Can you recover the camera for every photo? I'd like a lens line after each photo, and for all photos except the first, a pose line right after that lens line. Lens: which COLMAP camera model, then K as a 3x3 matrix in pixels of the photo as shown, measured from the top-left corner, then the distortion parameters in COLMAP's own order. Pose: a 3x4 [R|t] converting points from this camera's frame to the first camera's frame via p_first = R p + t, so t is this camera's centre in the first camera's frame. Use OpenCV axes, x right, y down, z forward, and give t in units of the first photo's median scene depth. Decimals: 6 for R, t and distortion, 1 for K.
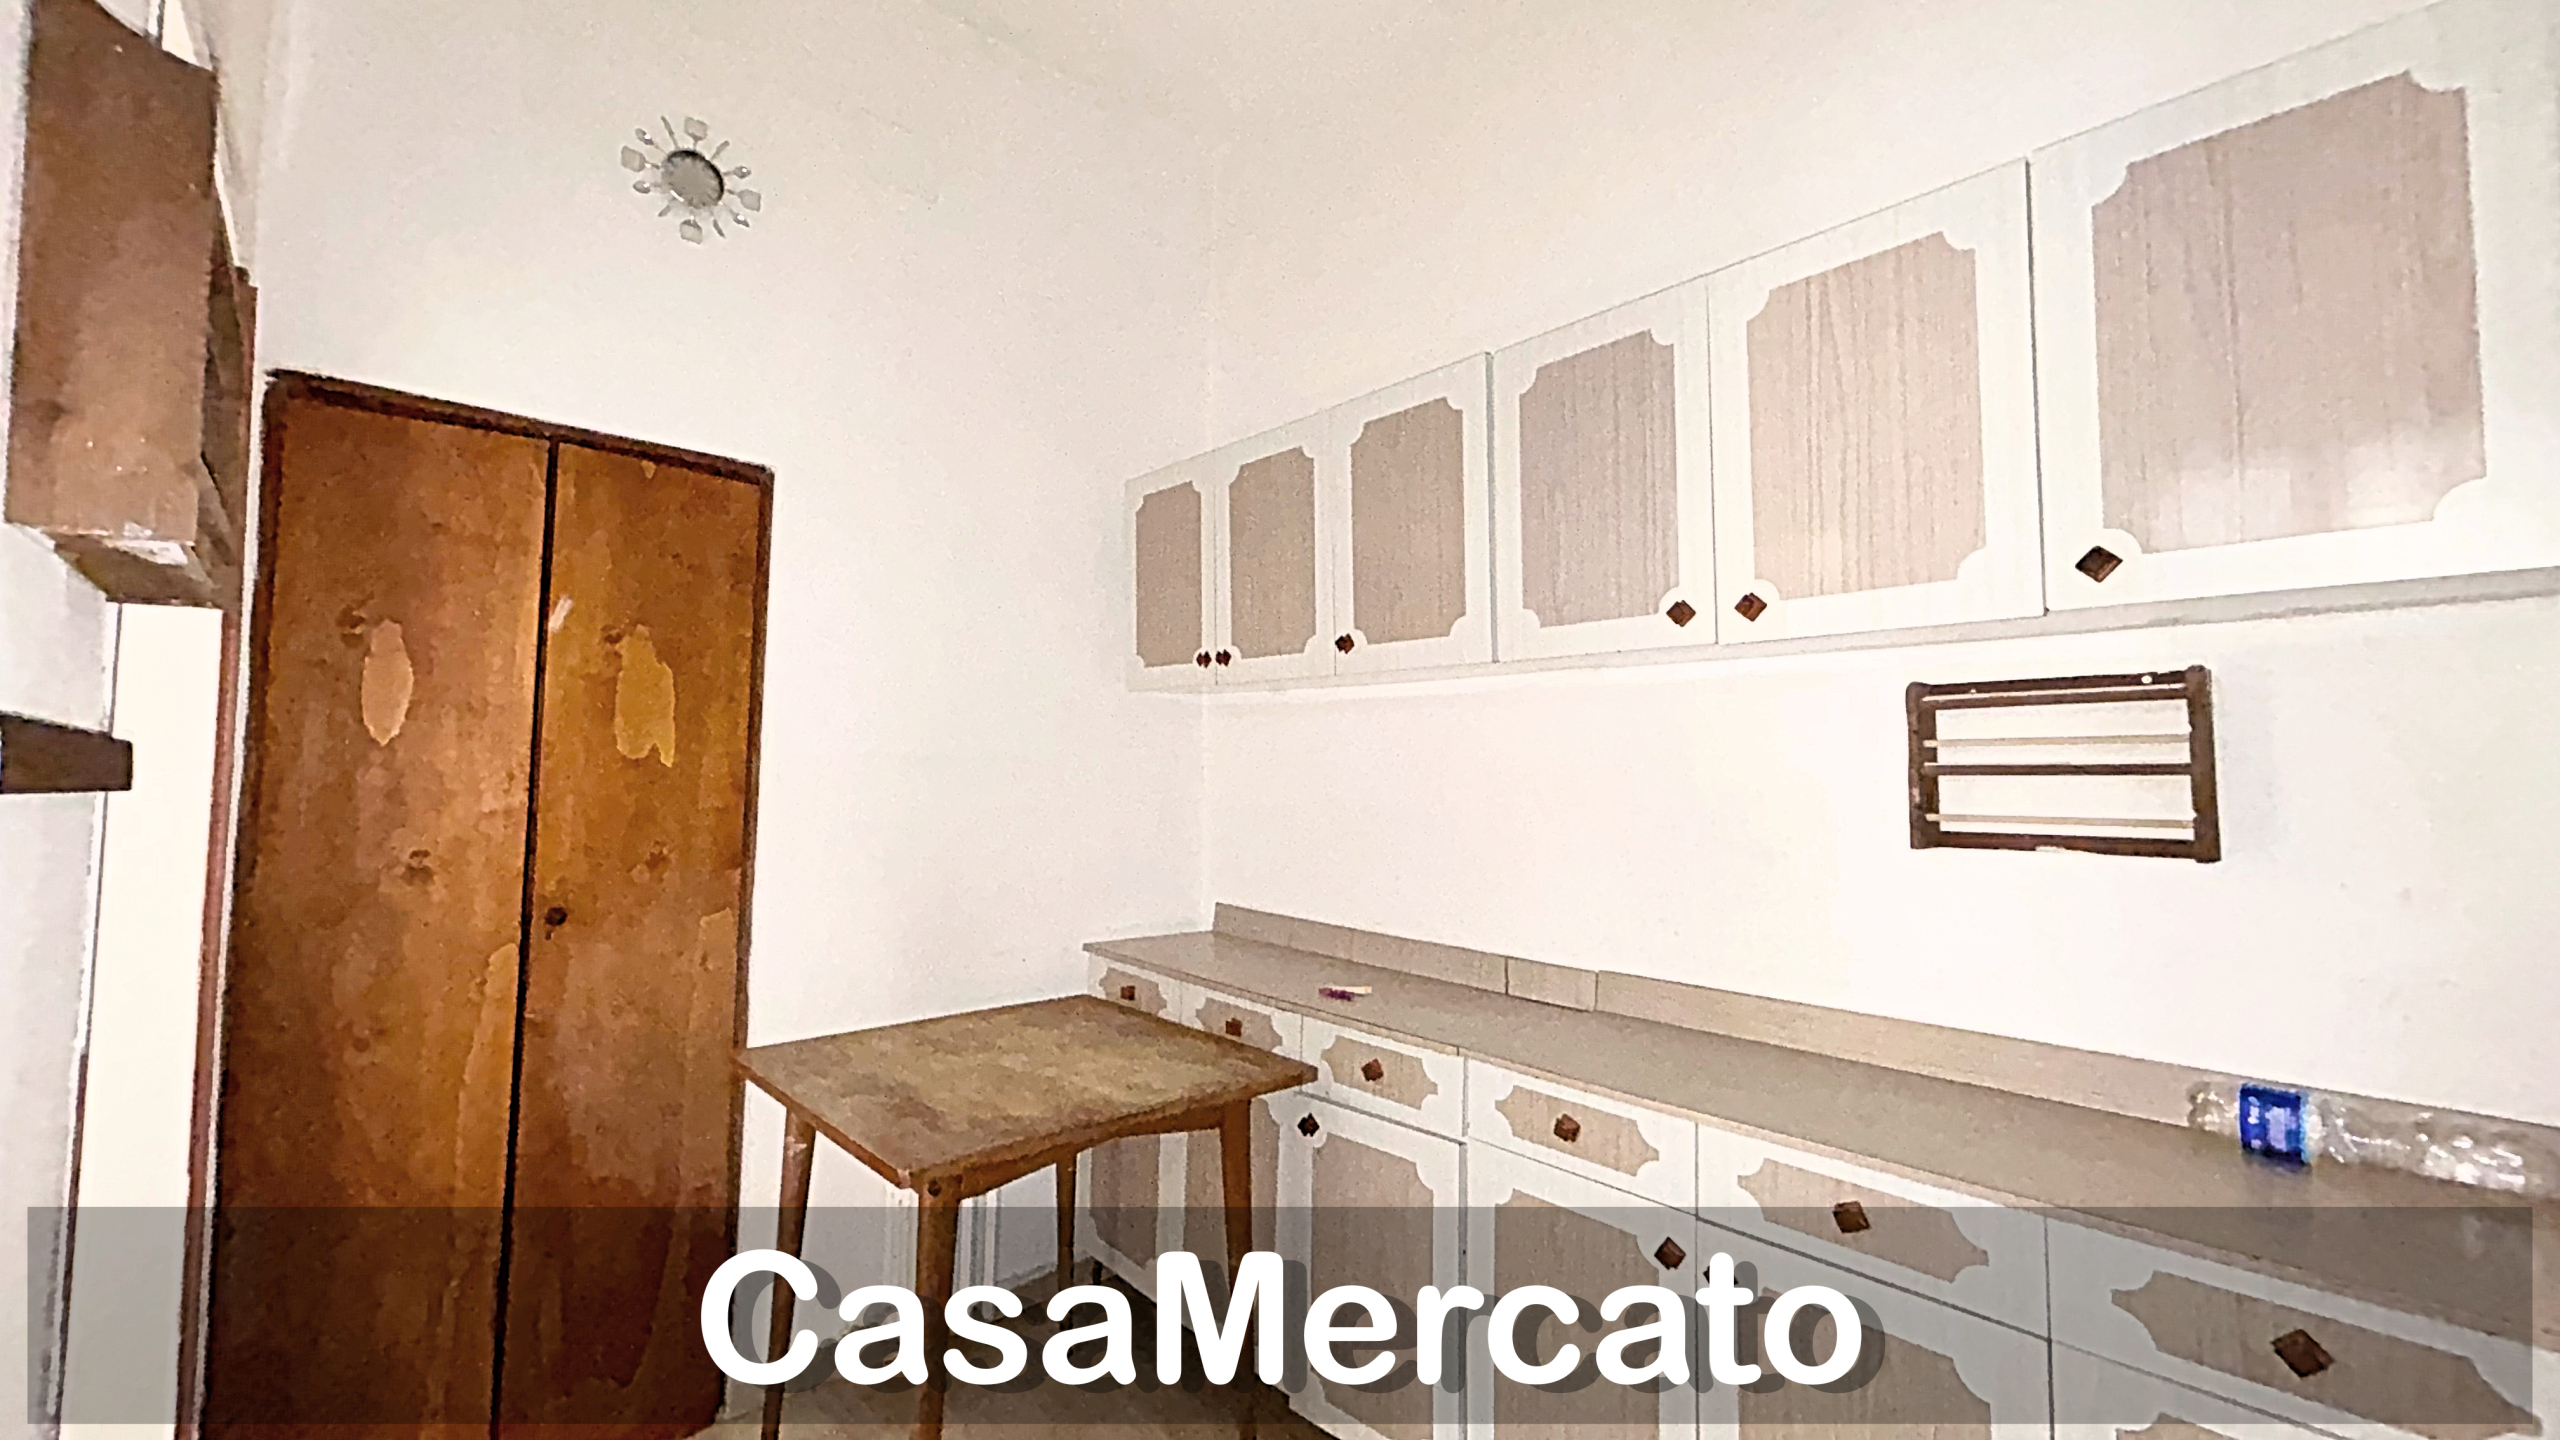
lens RADIAL K [[1025.6, 0, 1280.8], [0, 1025.6, 726.6], [0, 0, 1]] dist [-0.000389, 0.000115]
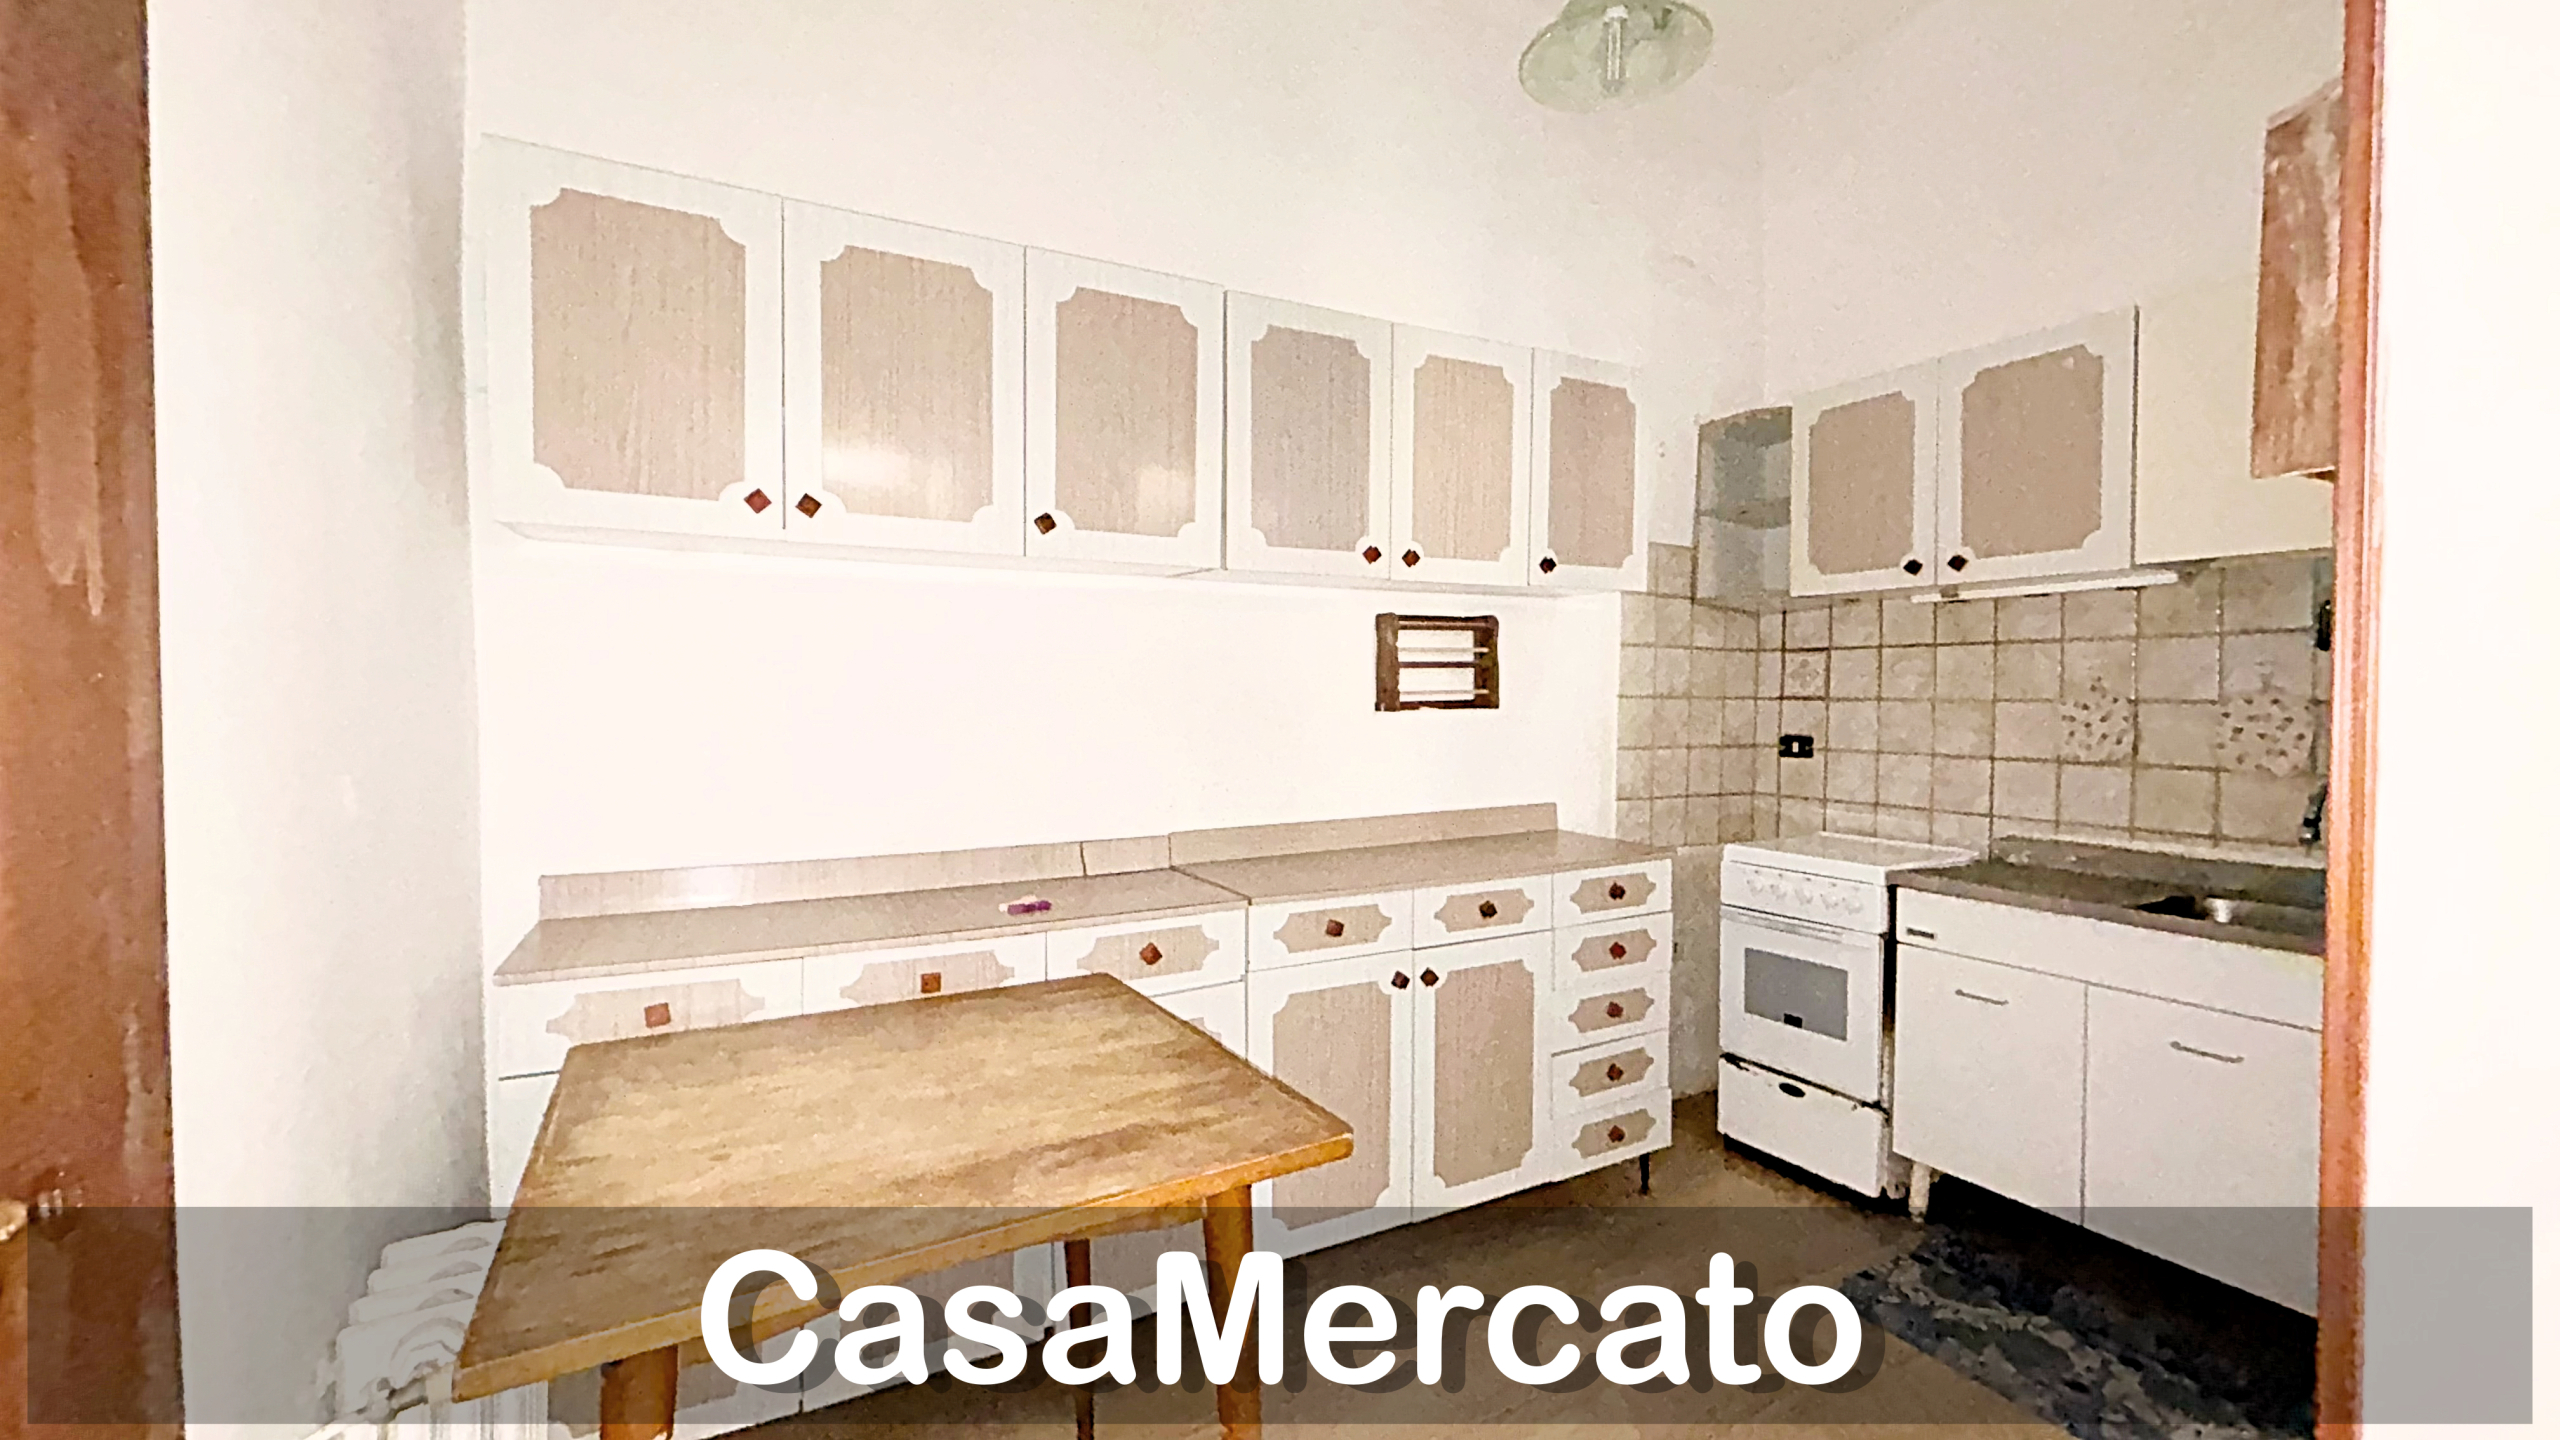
lens RADIAL K [[1025.6, 0, 1285.9], [0, 1025.6, 718.2], [0, 0, 1]] dist [-0.000389, 0.000115]
pose [[0.231196, -0.043144, 0.971950, -0.927714], [-0.039694, 0.997766, 0.053732, 0.041056], [-0.972097, -0.051004, 0.228967, 0.688118]]
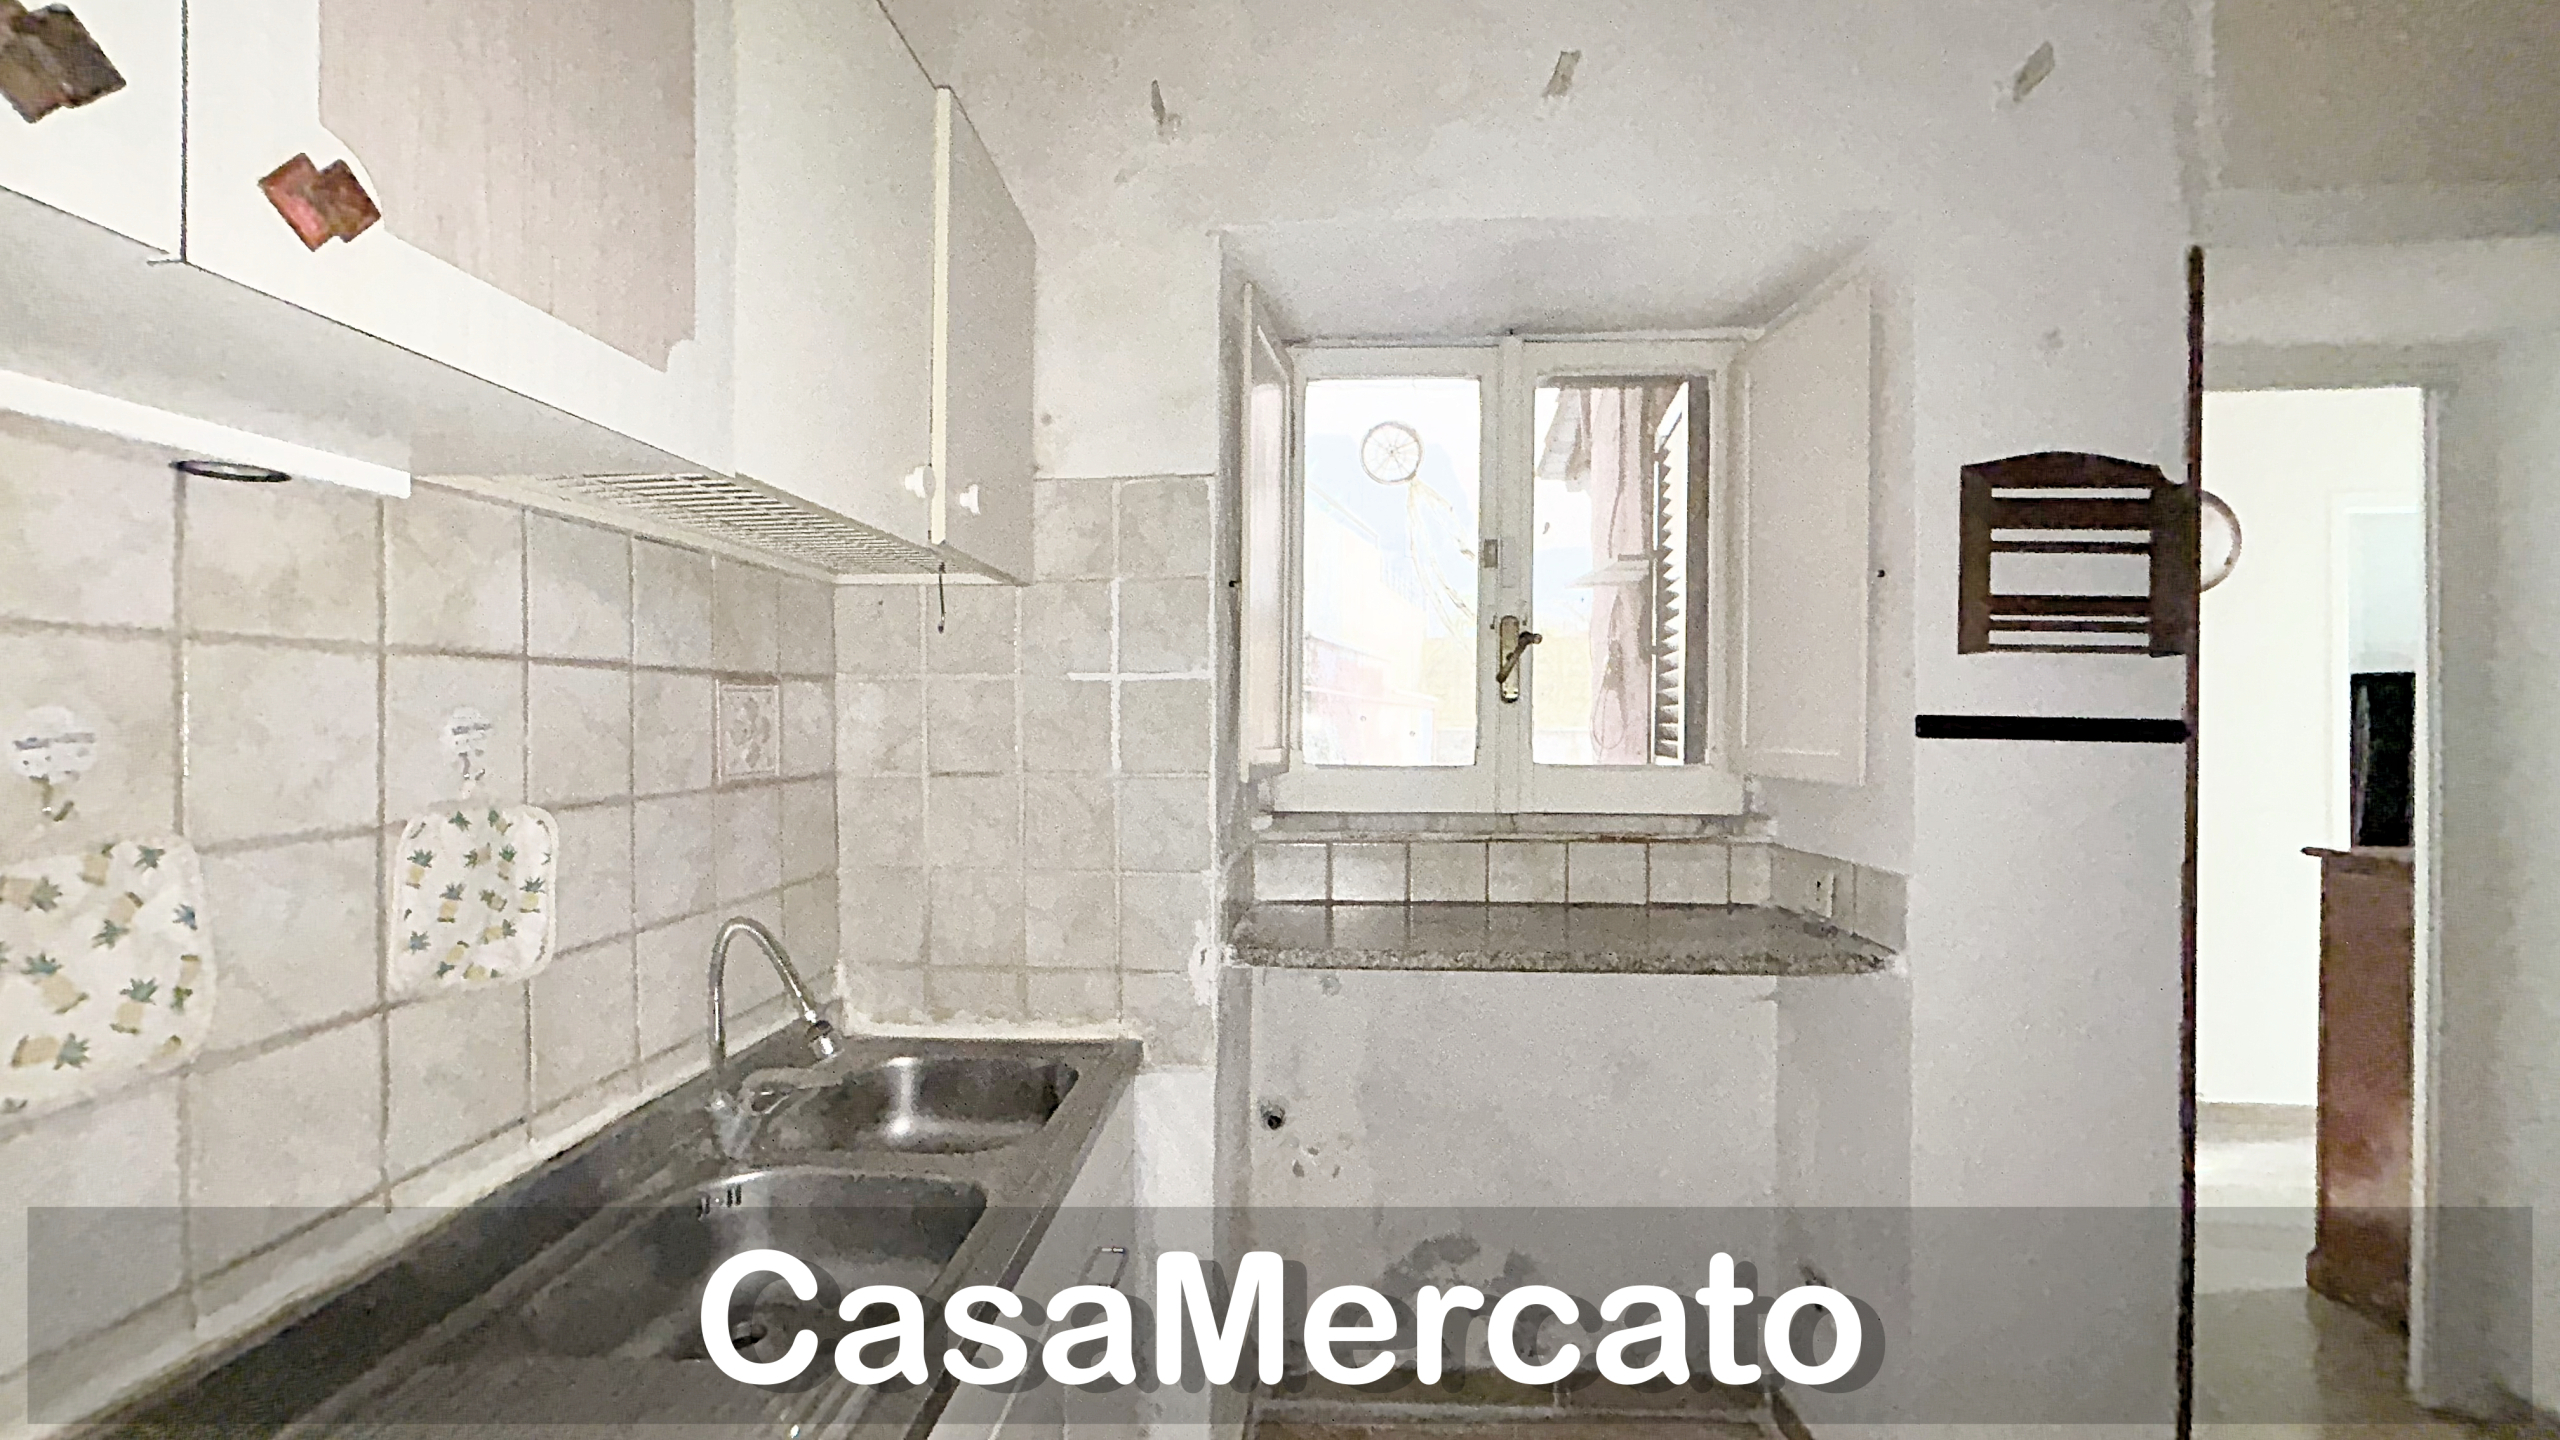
lens RADIAL K [[1025.6, 0, 1283.2], [0, 1025.6, 720.6], [0, 0, 1]] dist [-0.000389, 0.000115]
pose [[-0.723244, -0.006333, -0.690564, 0.706411], [0.025201, 0.999050, -0.035555, 0.019377], [0.690133, -0.043118, -0.722397, 0.486476]]
